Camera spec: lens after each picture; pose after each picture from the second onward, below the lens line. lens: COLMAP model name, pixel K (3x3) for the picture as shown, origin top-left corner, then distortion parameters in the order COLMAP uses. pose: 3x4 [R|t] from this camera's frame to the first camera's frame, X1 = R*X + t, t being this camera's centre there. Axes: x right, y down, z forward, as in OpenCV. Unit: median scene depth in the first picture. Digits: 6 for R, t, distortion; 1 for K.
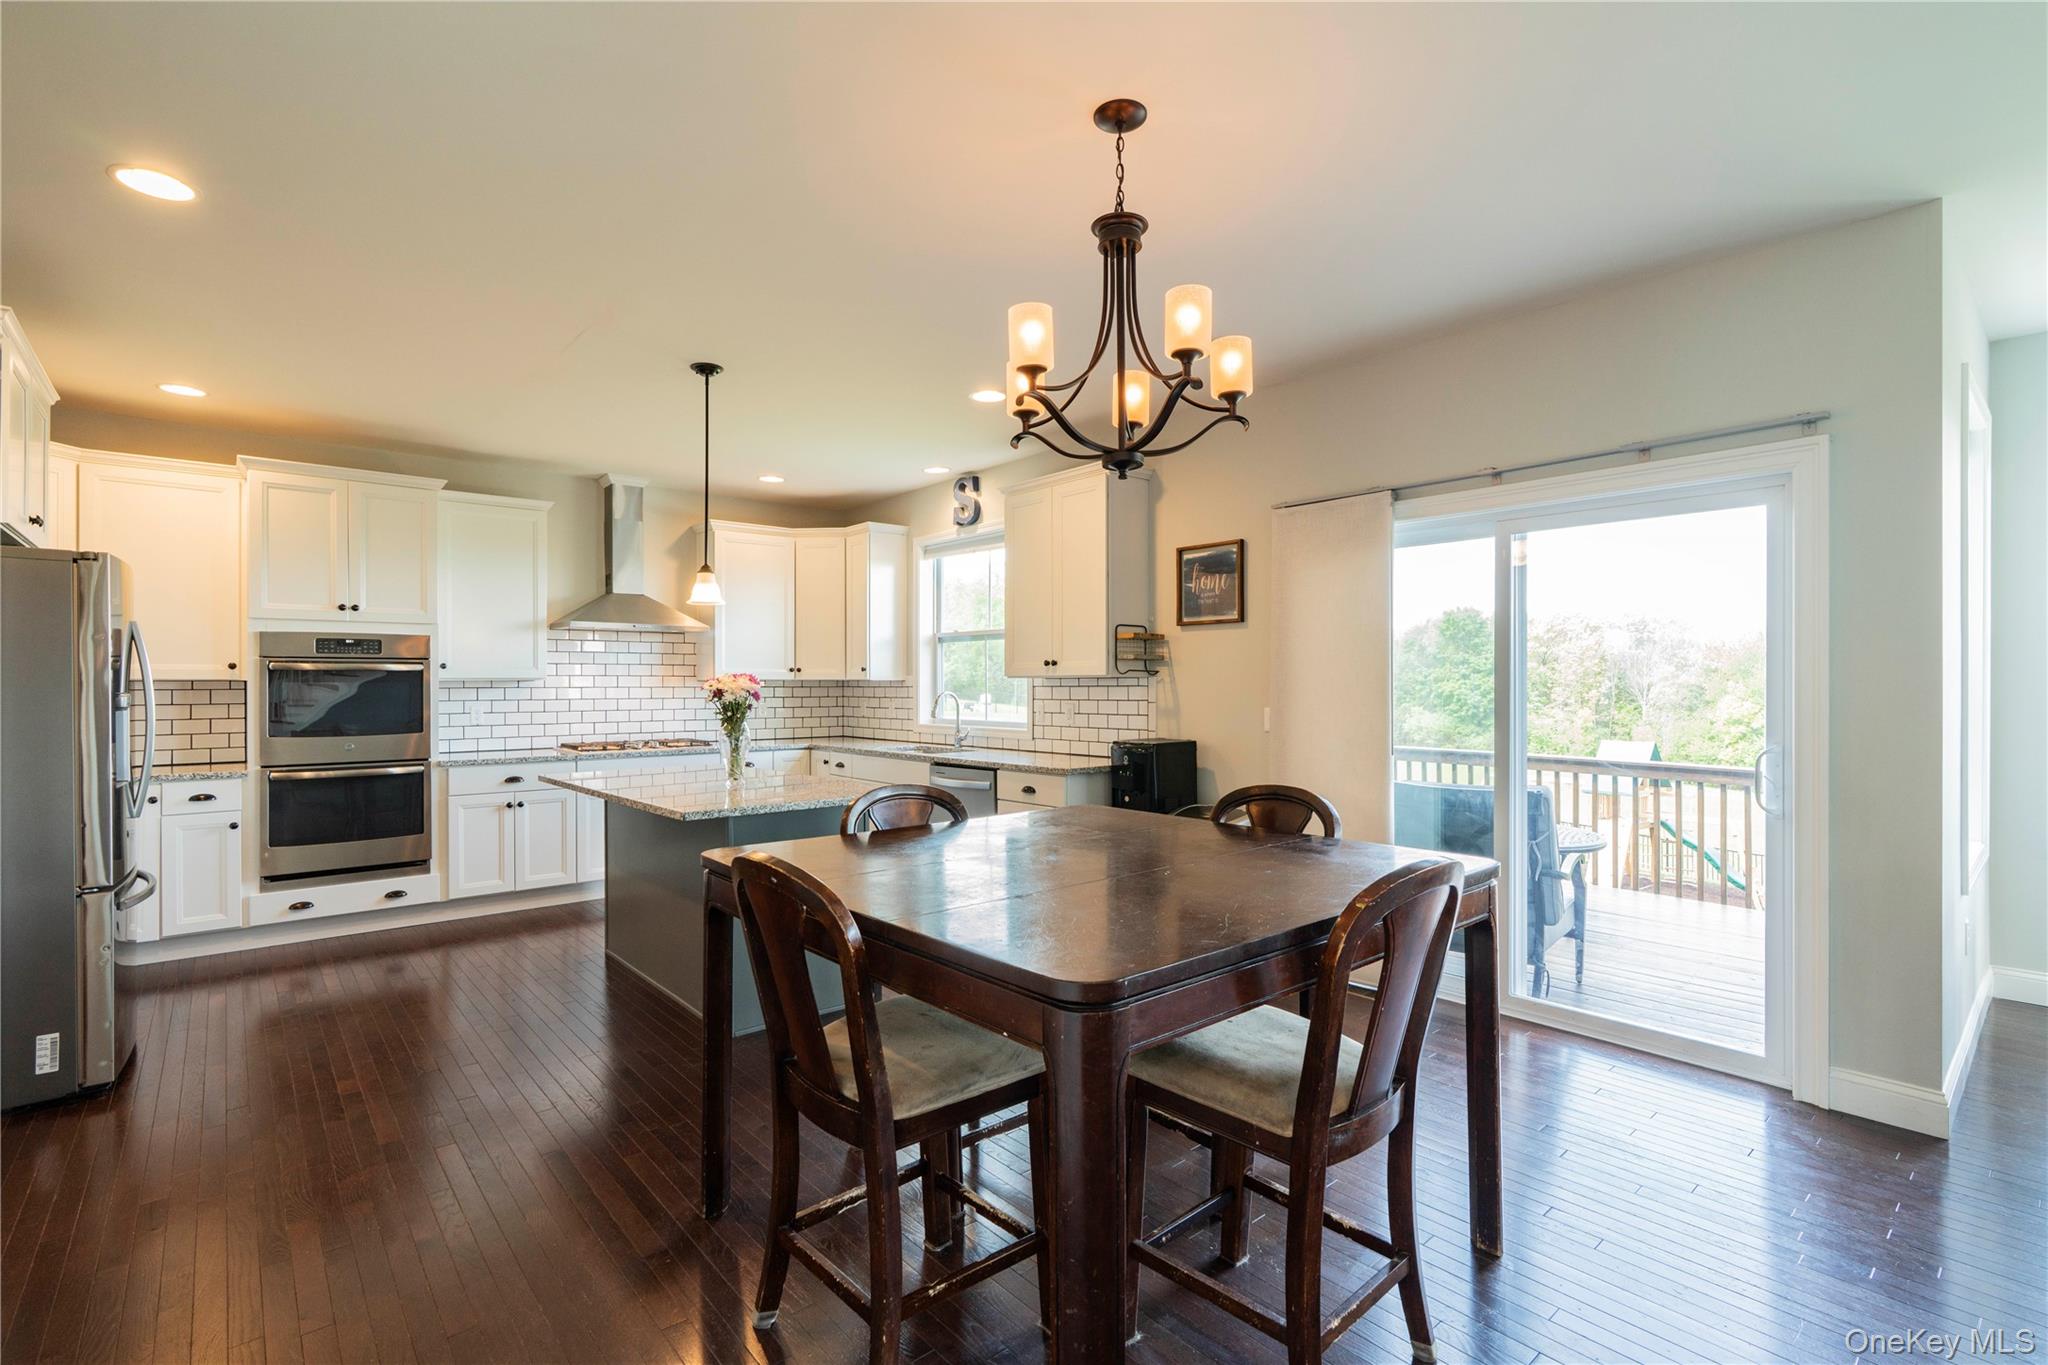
lens RADIAL K [[935.3, 0, 1005.0], [0, 935.3, 685.9], [0, 0, 1]] dist [-0.012650, 0.000348]
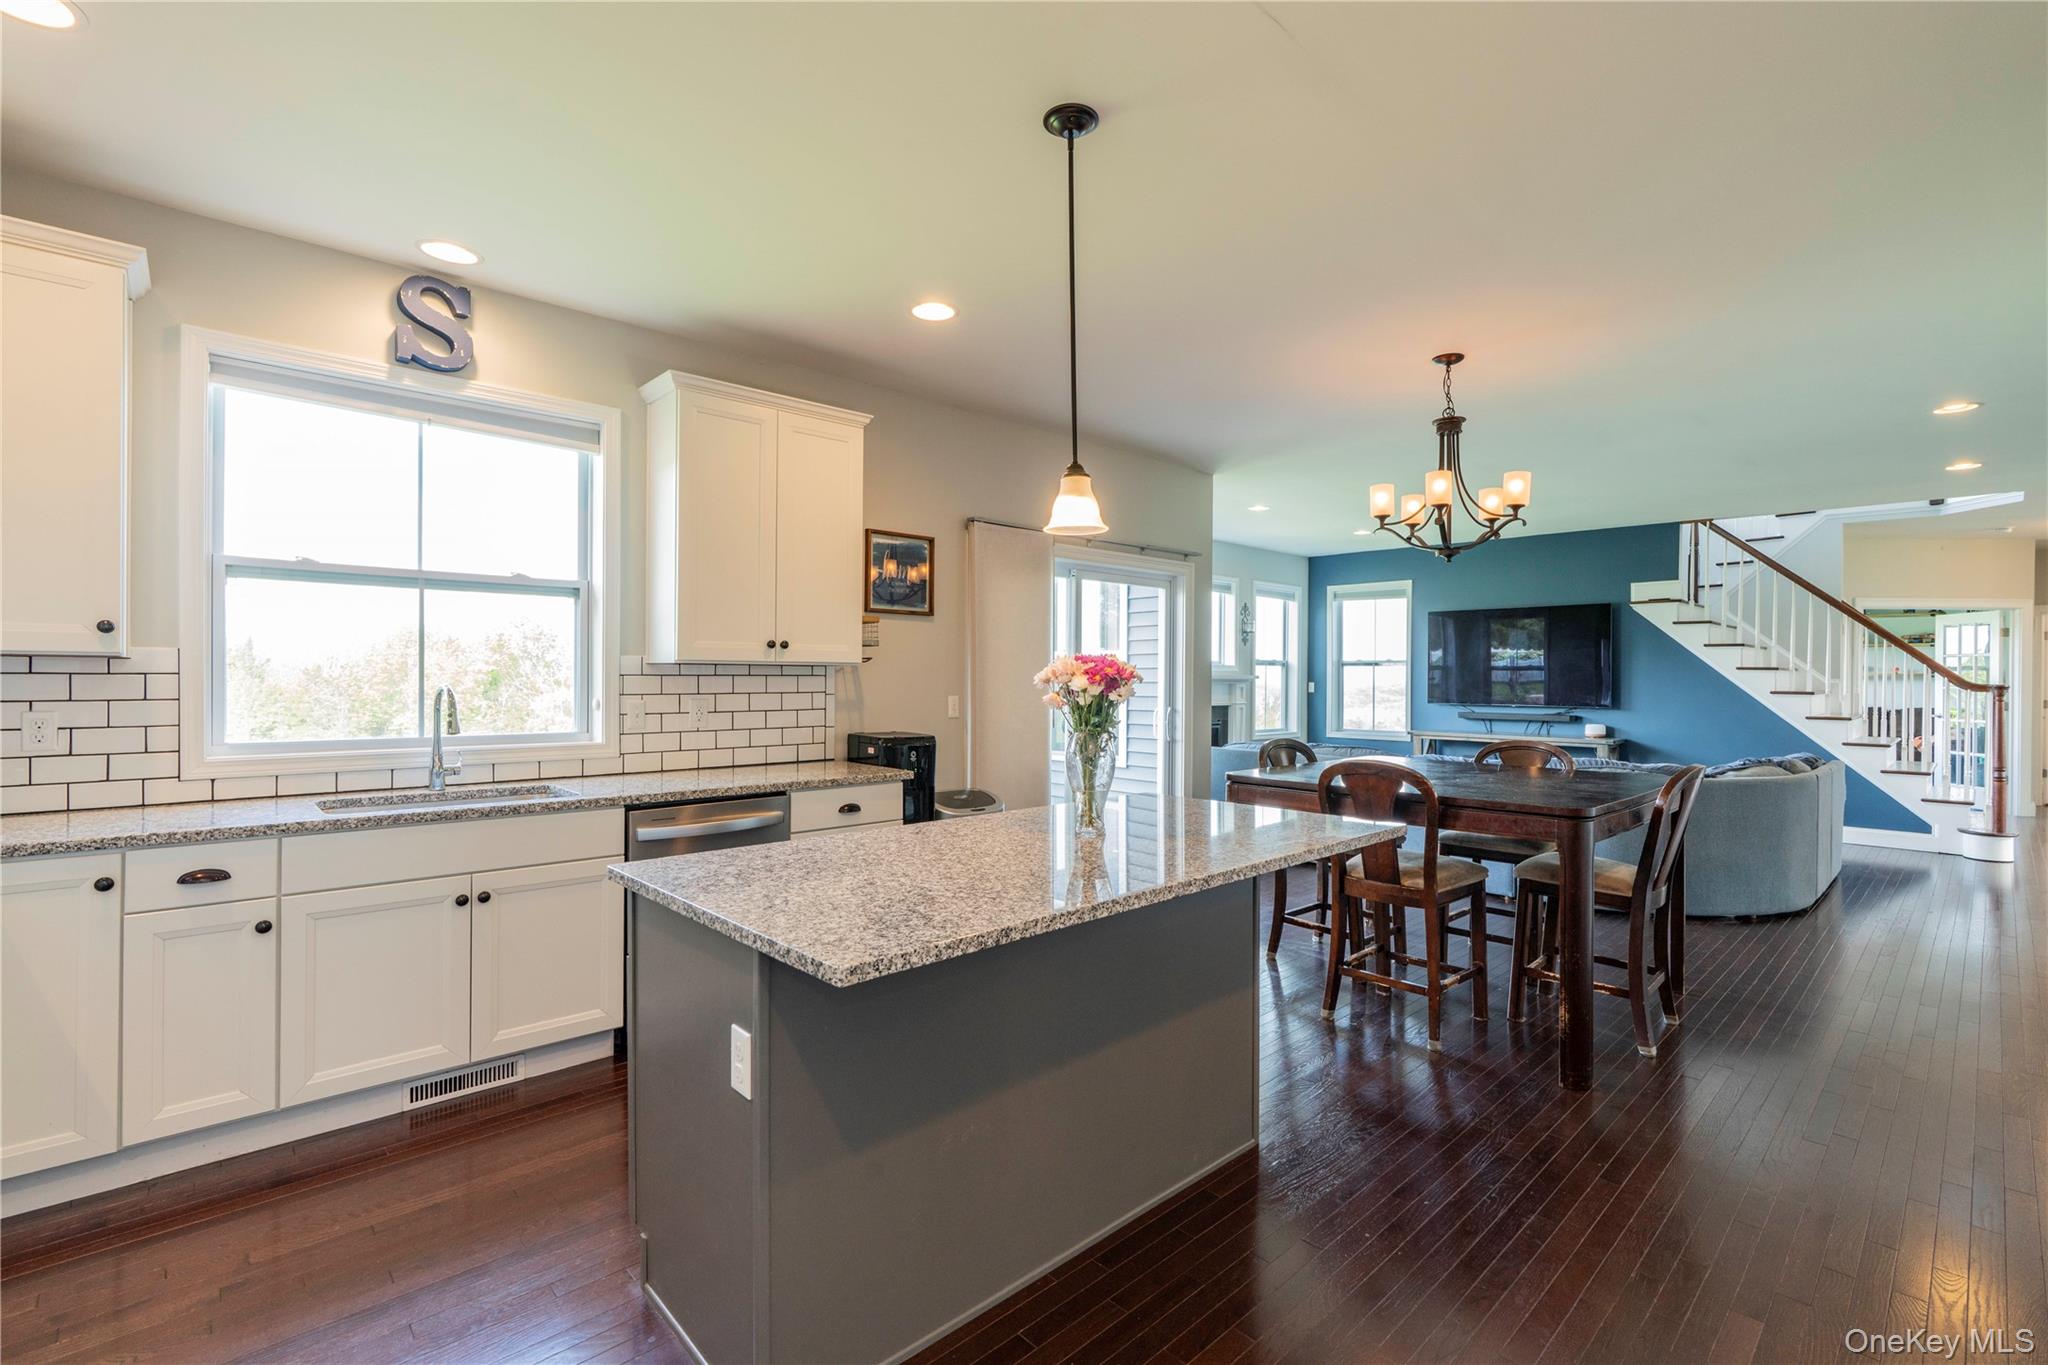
lens RADIAL K [[916.8, 0, 1030.2], [0, 916.8, 680.1], [0, 0, 1]] dist [-0.013758, 0.005587]
pose [[-0.058768, -0.001325, 0.998271, -0.710168], [-0.003918, 0.999992, 0.001097, 0.002615], [-0.998264, -0.003847, -0.058772, 0.853138]]
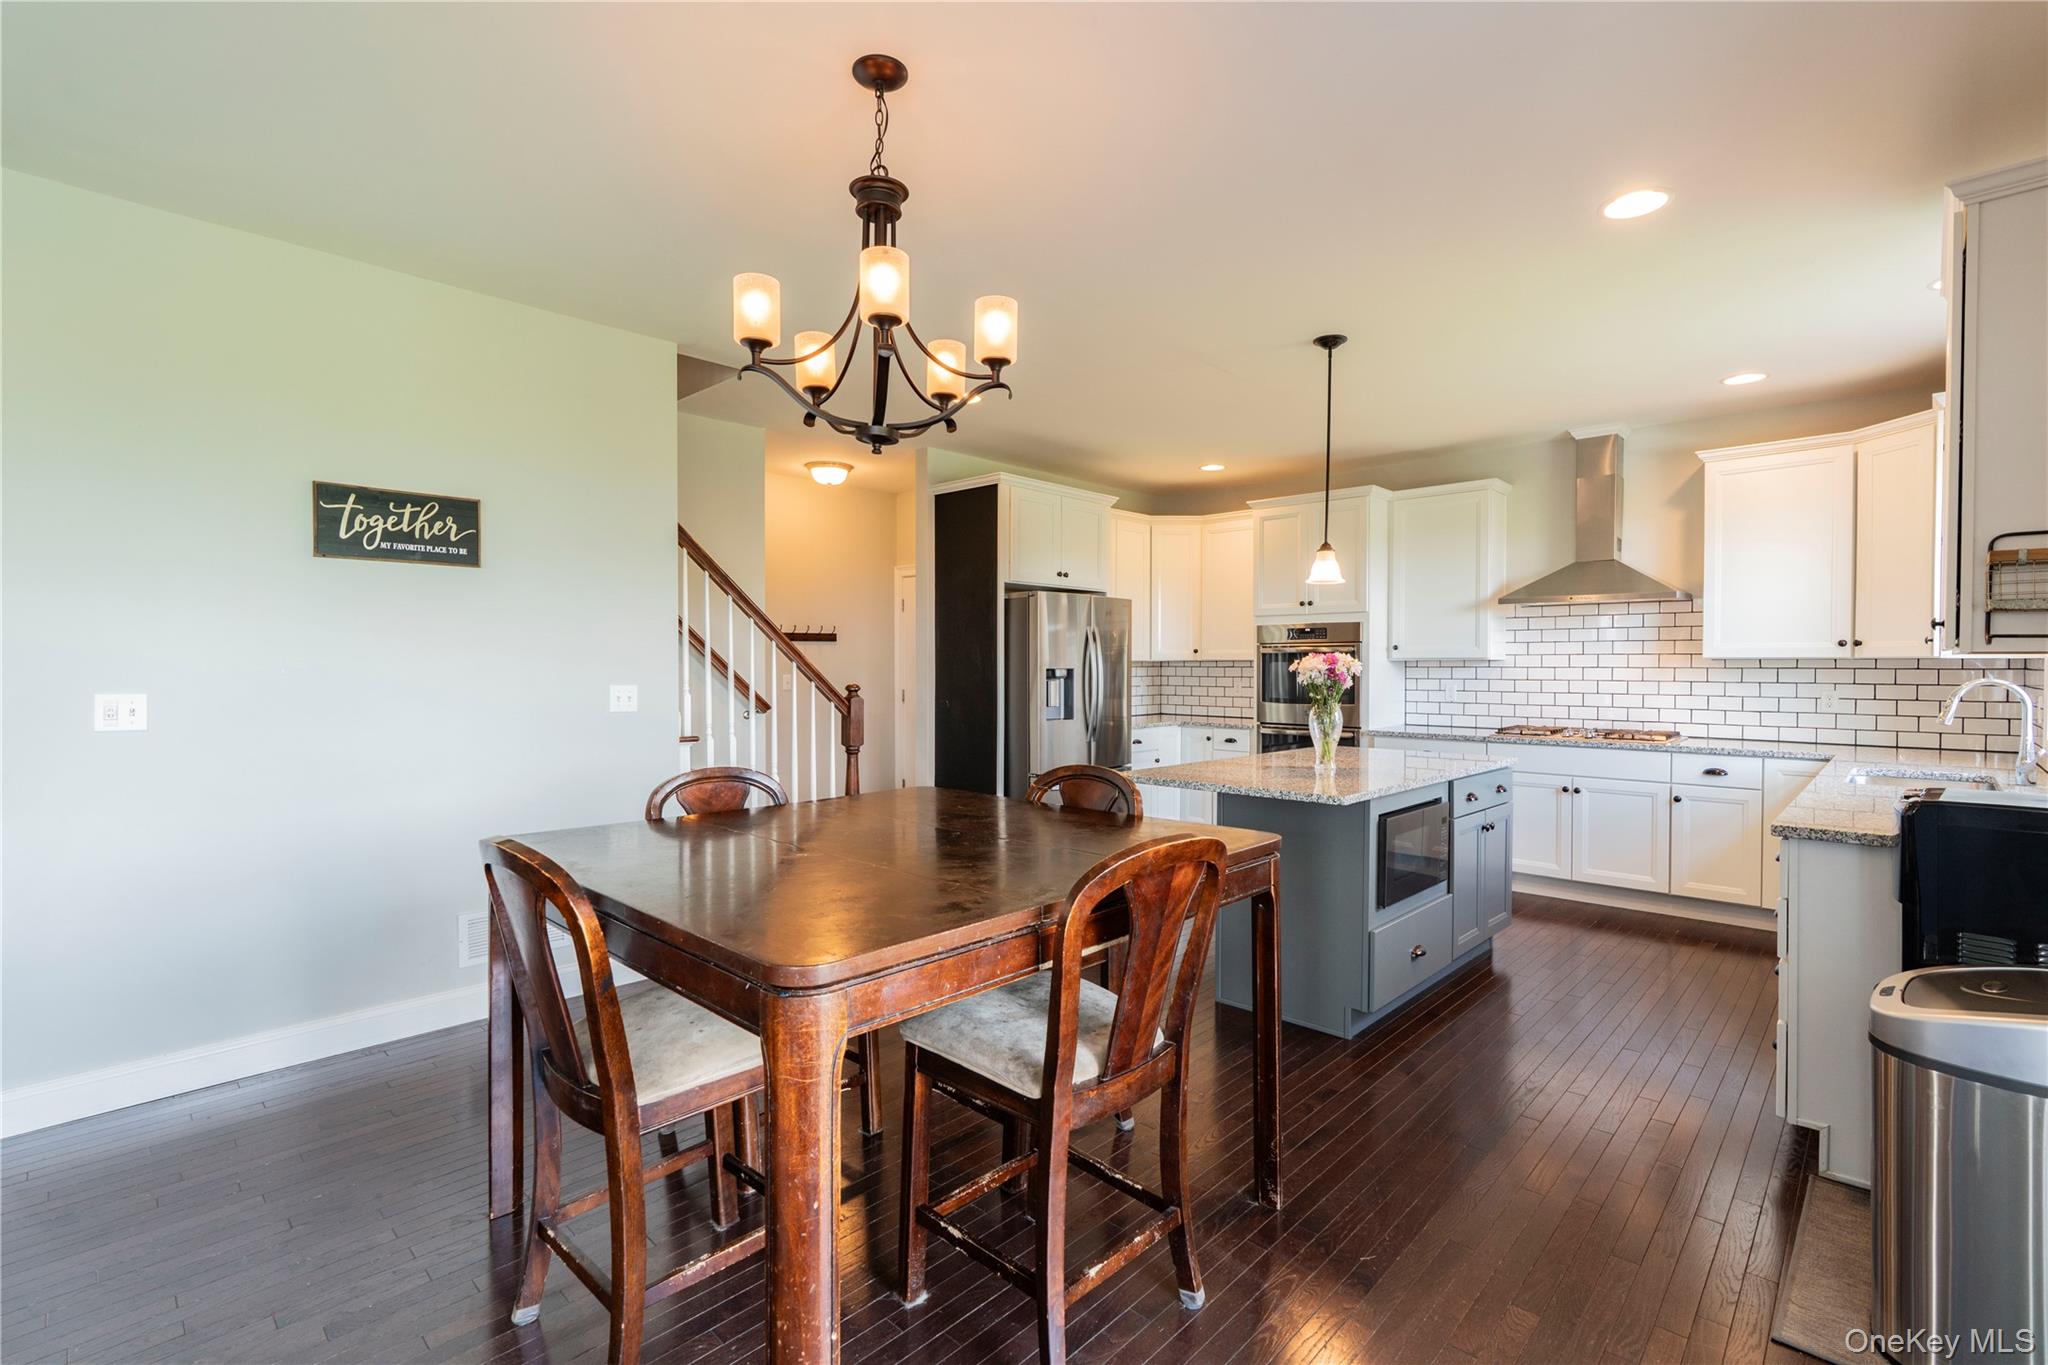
lens RADIAL K [[916.8, 0, 1030.2], [0, 916.8, 680.1], [0, 0, 1]] dist [-0.013758, 0.005587]
pose [[0.108355, 0.019414, -0.993923, 0.488043], [-0.002380, 0.999811, 0.019270, -0.002318], [0.994109, 0.000277, 0.108381, 0.471740]]
